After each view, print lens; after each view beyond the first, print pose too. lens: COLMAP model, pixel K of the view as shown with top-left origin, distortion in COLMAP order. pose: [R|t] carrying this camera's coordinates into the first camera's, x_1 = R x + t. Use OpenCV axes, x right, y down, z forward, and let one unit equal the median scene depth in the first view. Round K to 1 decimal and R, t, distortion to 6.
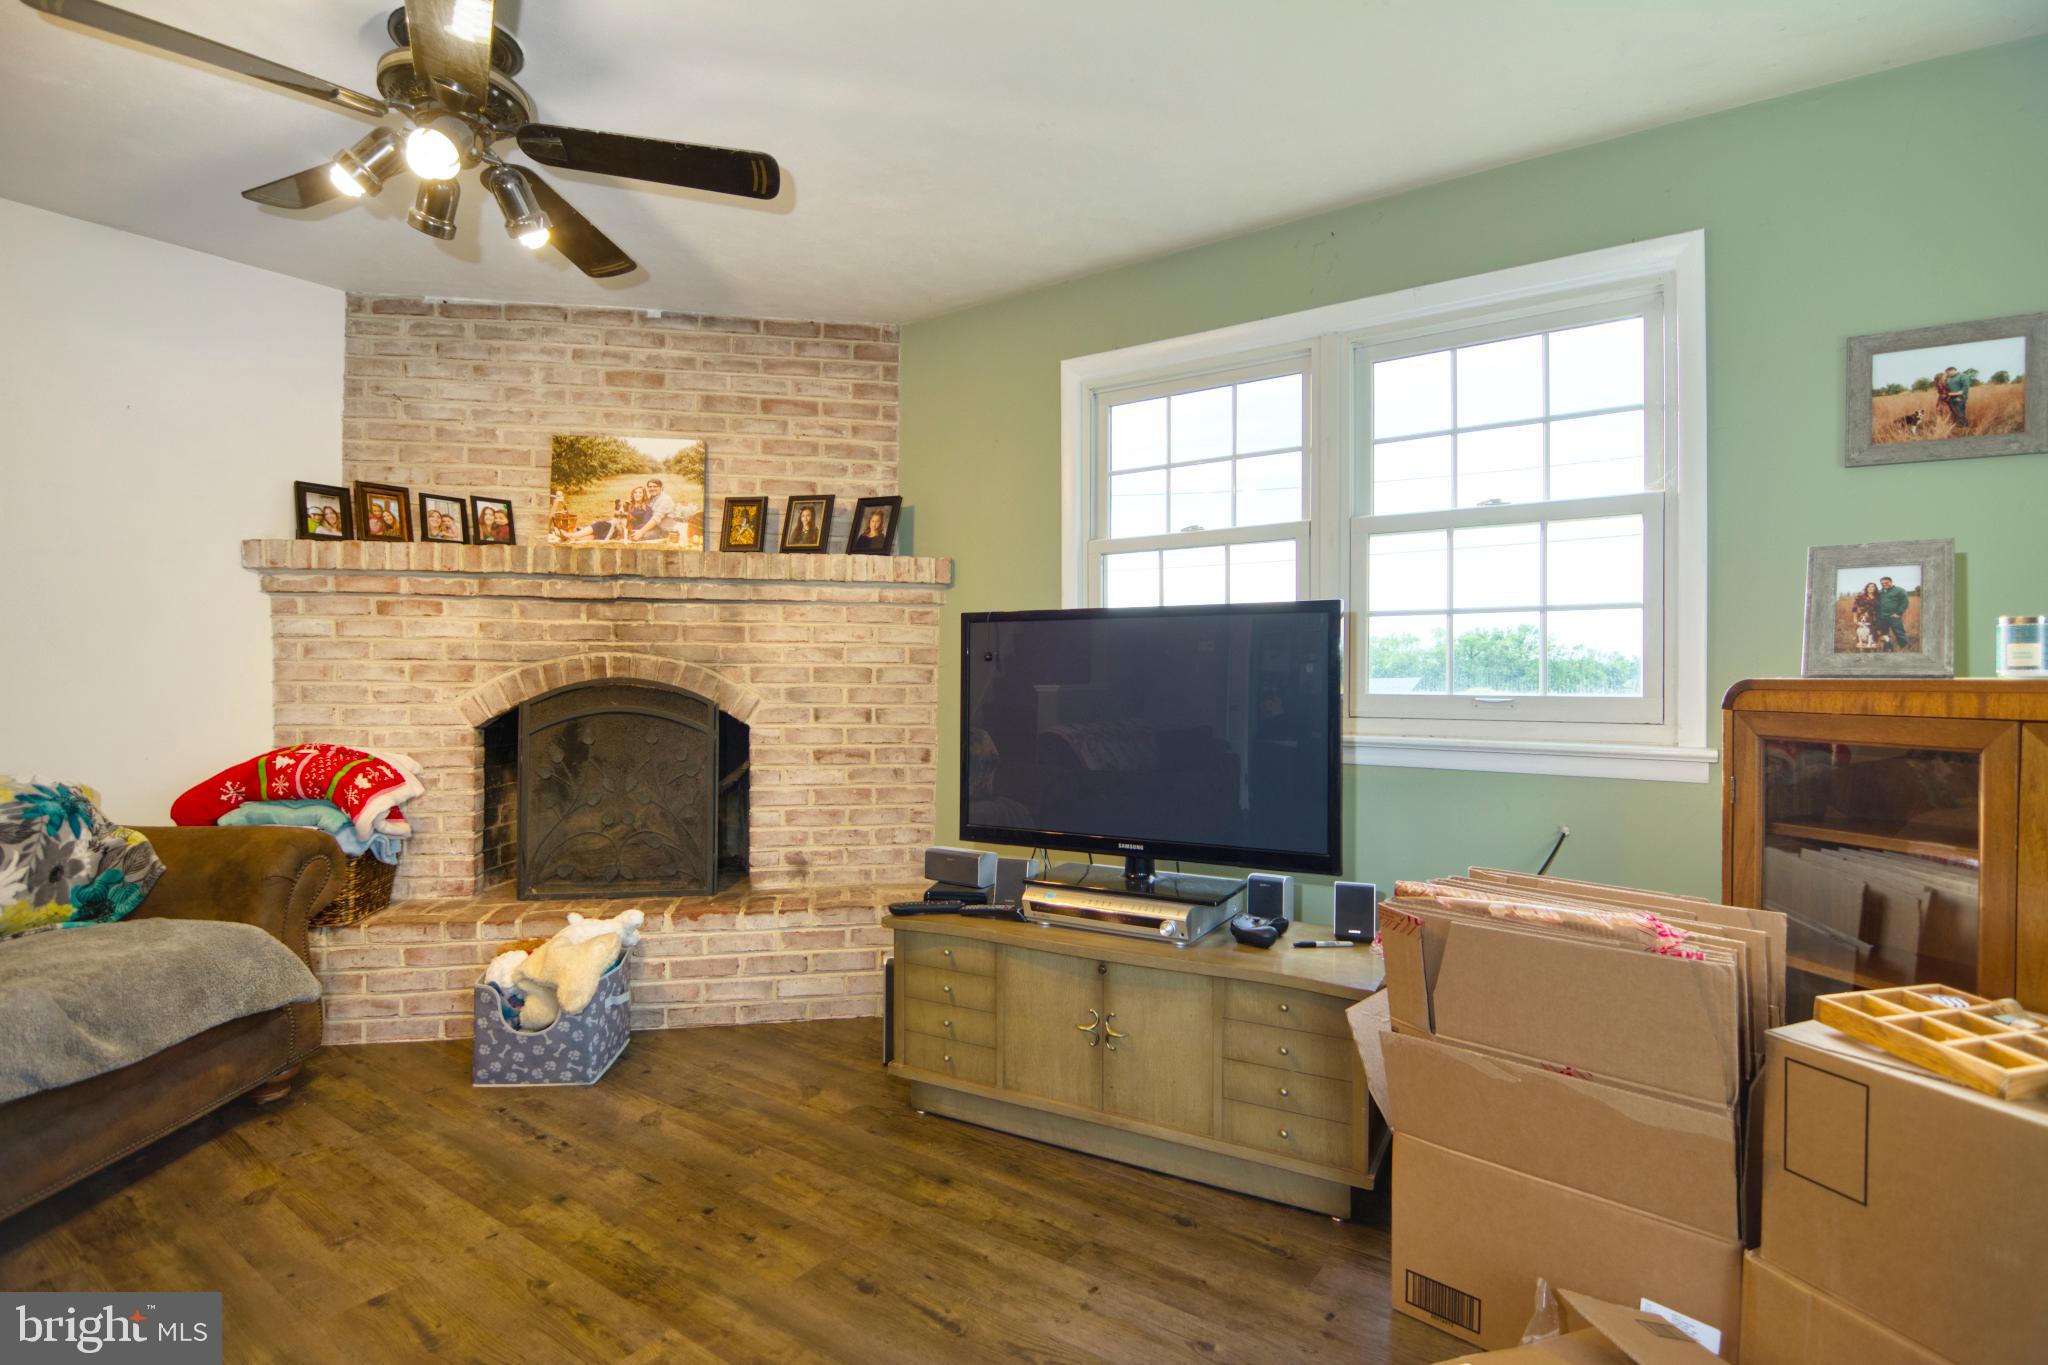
lens RADIAL K [[984.3, 0, 1024.0], [0, 984.3, 682.5], [0, 0, 1]] dist [-0.013834, -0.001378]
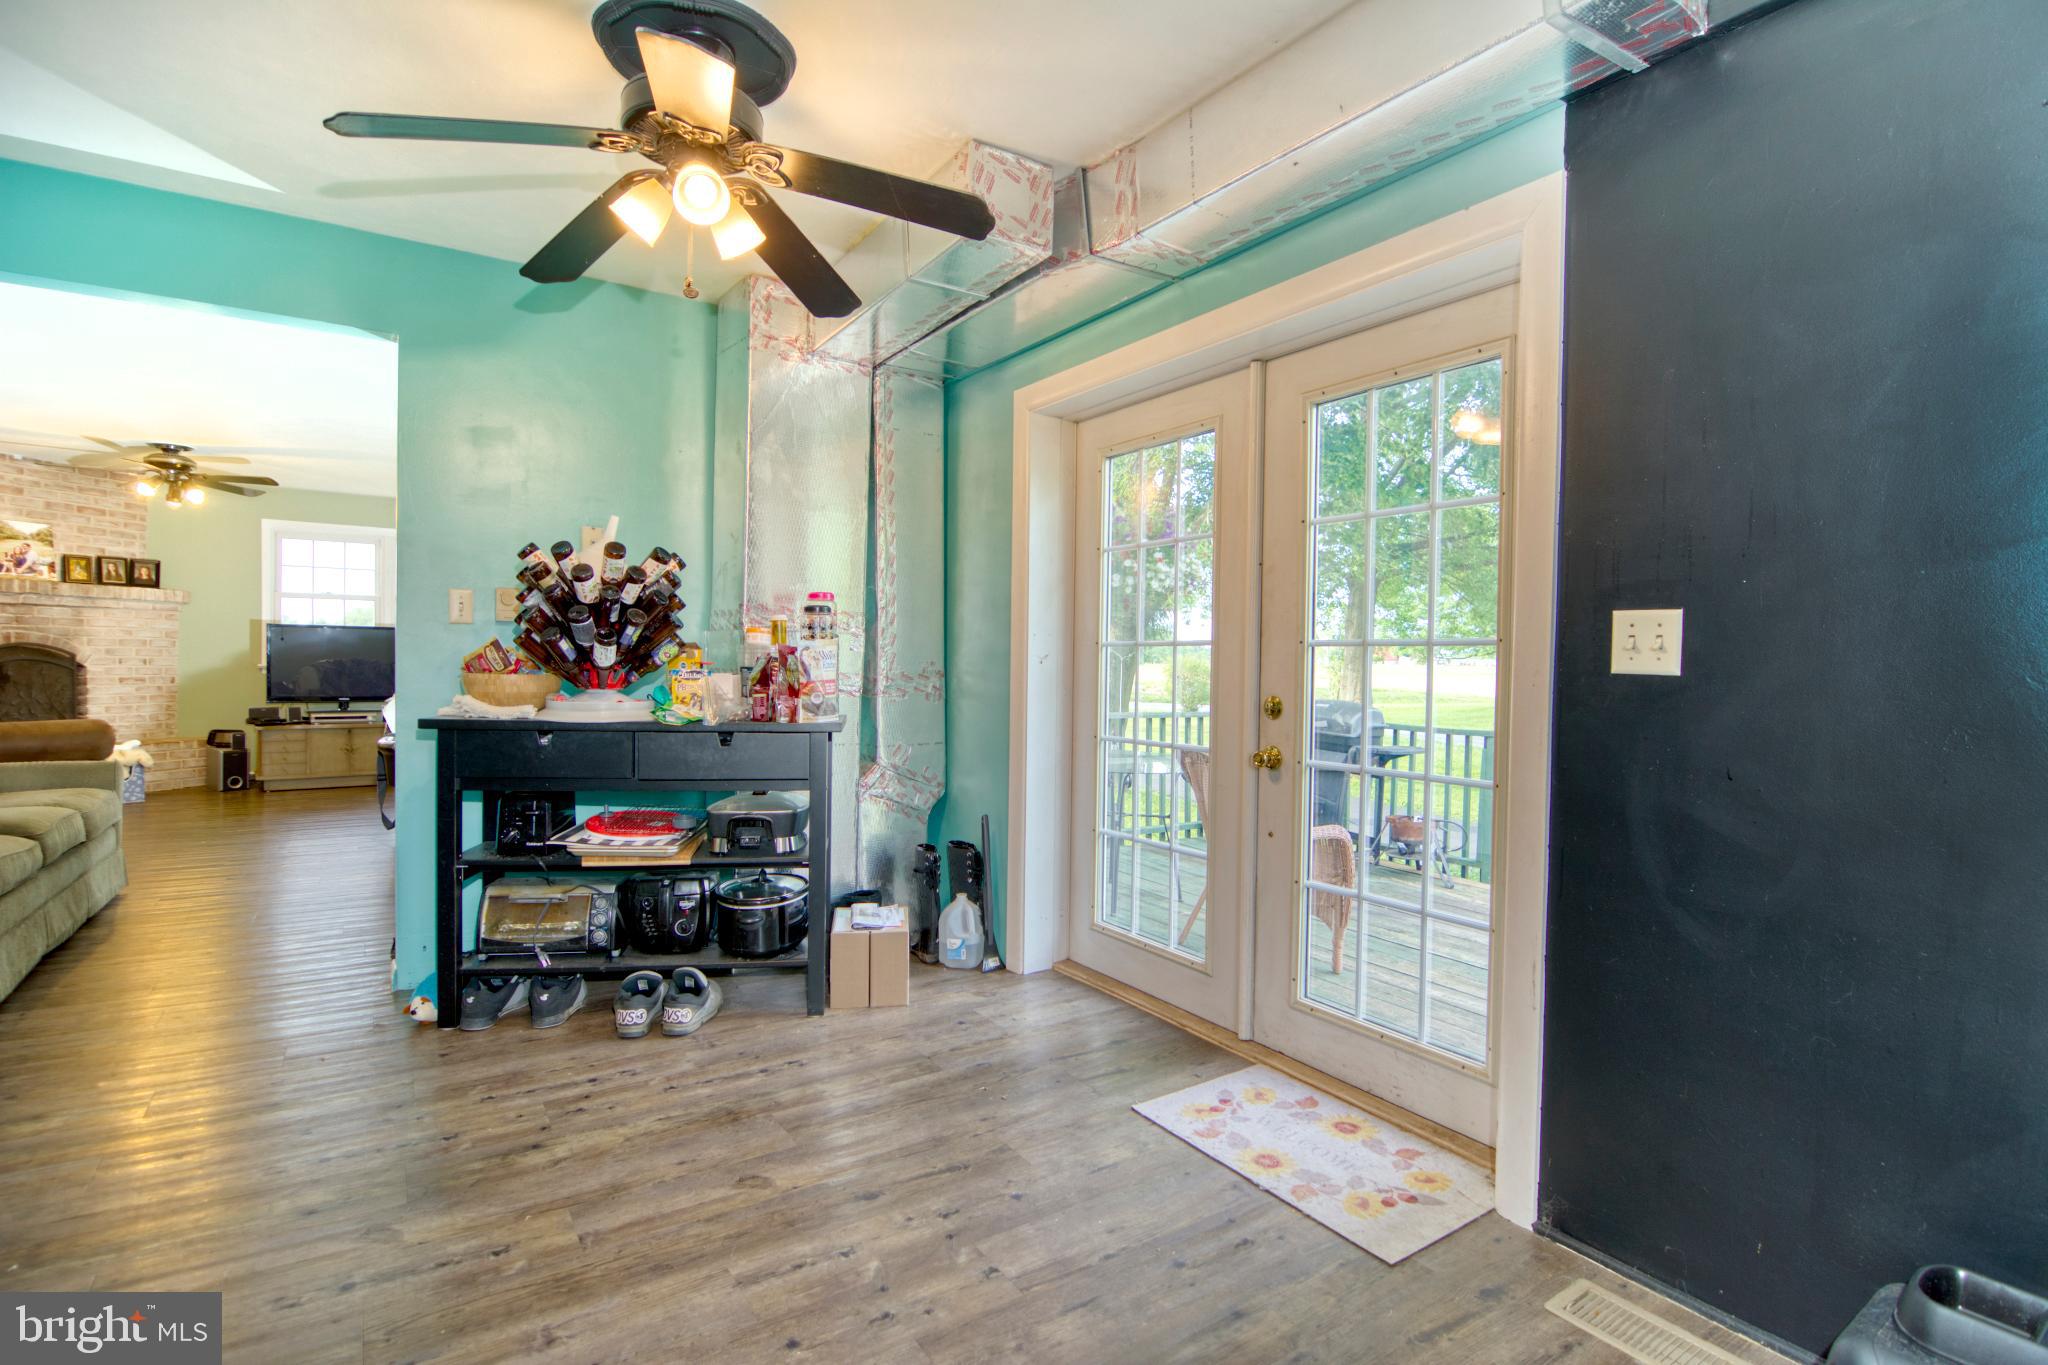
lens RADIAL K [[984.3, 0, 1024.0], [0, 984.3, 682.5], [0, 0, 1]] dist [-0.013834, -0.001378]
pose [[0.373738, -0.020870, 0.927300, -1.470805], [-0.012684, 0.999538, 0.027608, -0.004091], [-0.927448, -0.022080, 0.373300, -1.647567]]
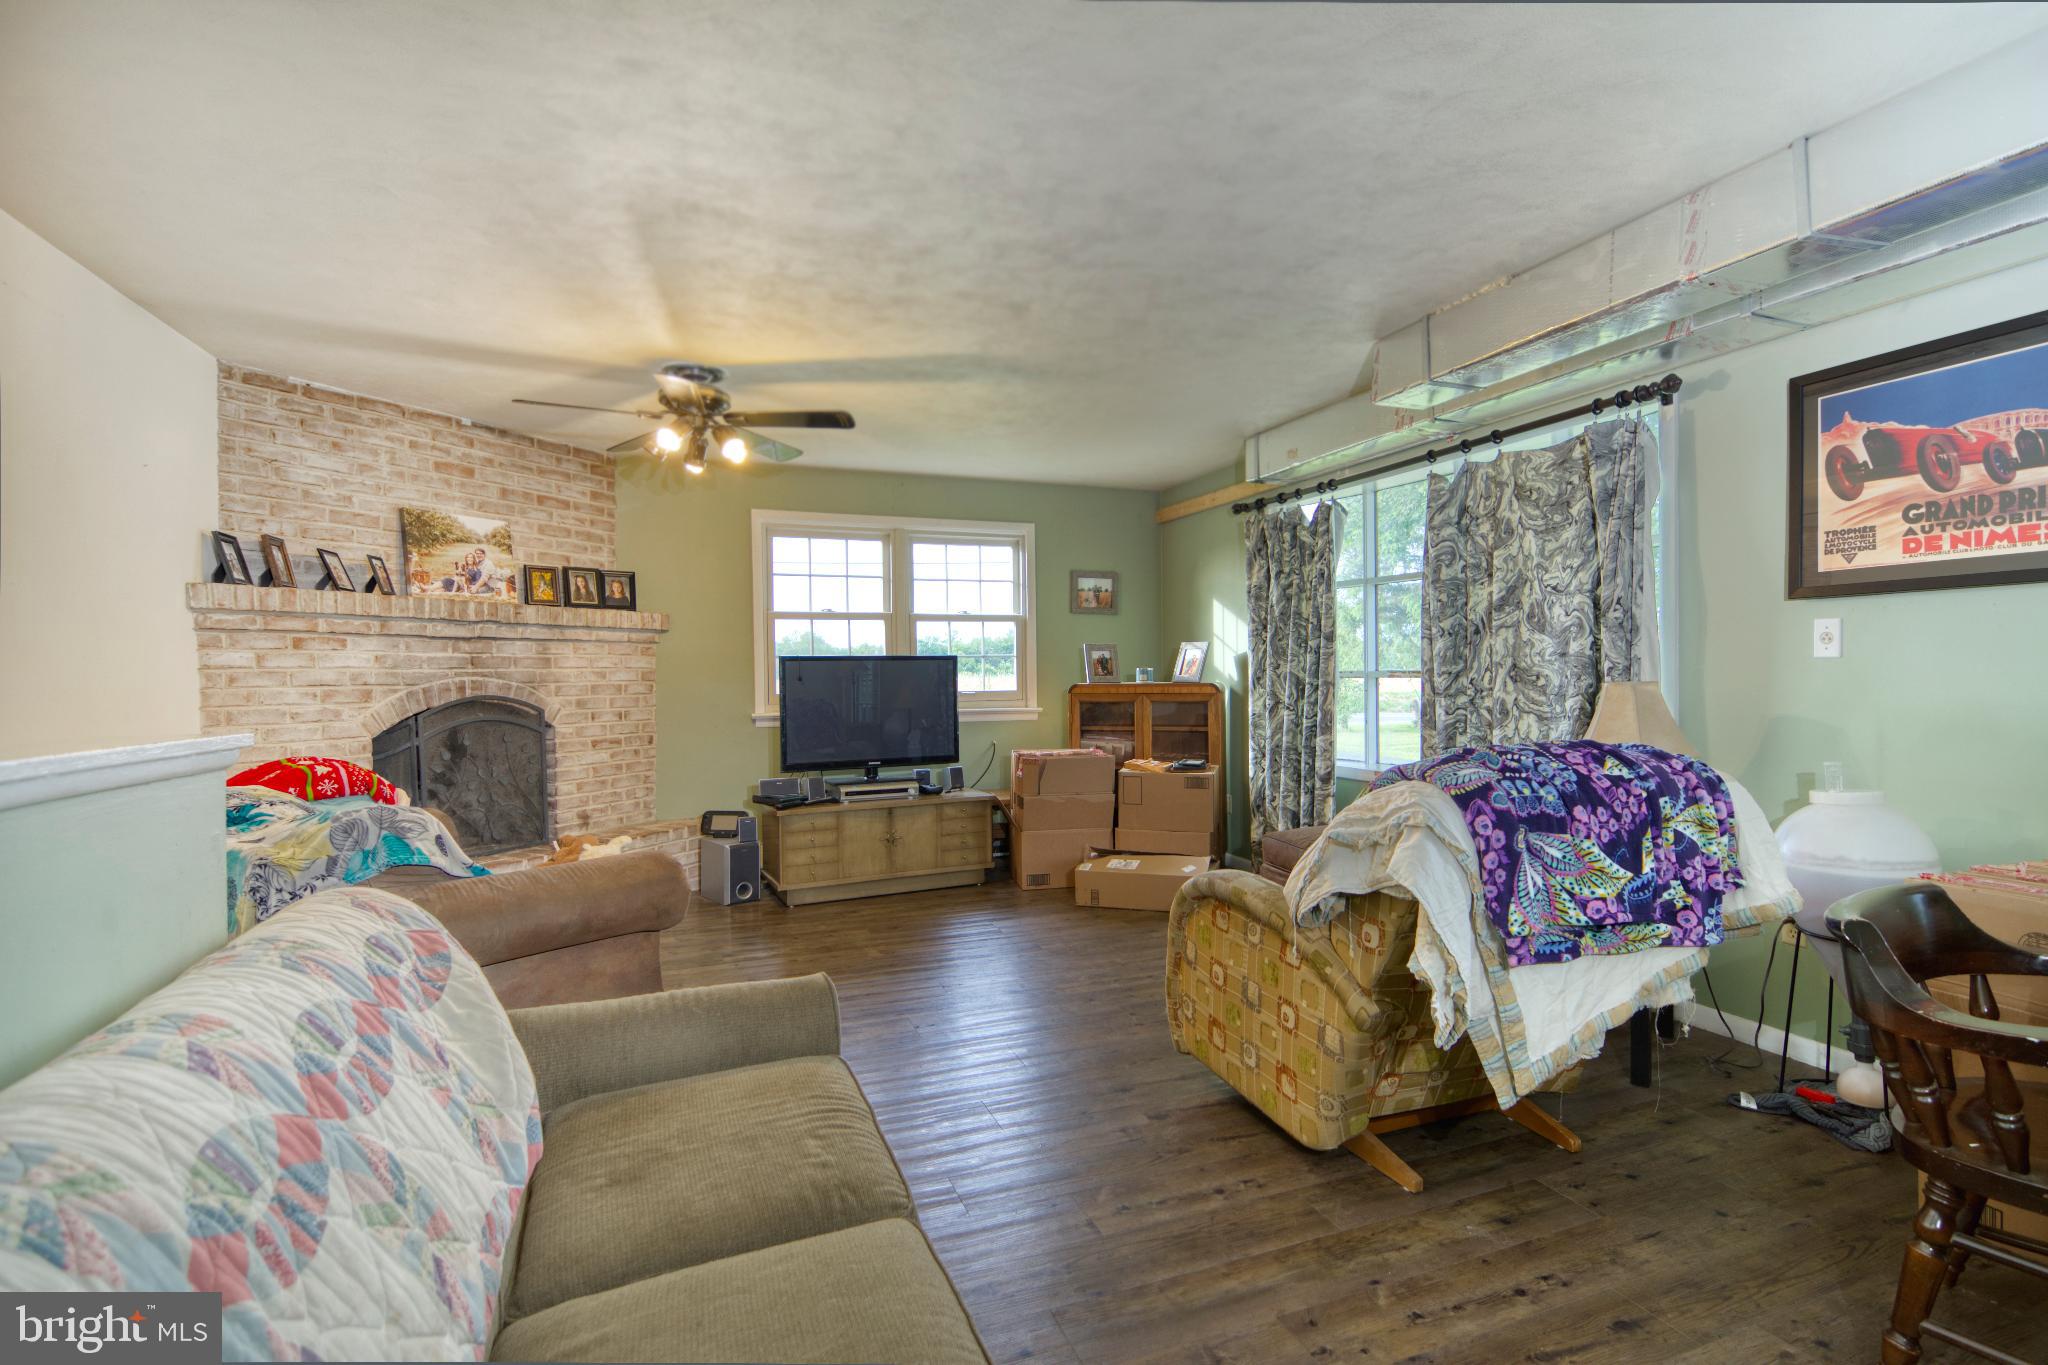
lens RADIAL K [[970.8, 0, 1049.7], [0, 970.8, 691.4], [0, 0, 1]] dist [0.001538, 0.000179]
pose [[0.565845, -0.027045, 0.824068, -1.056395], [0.016632, 0.999633, 0.021386, -0.025917], [-0.824344, 0.001605, 0.566087, -0.411212]]
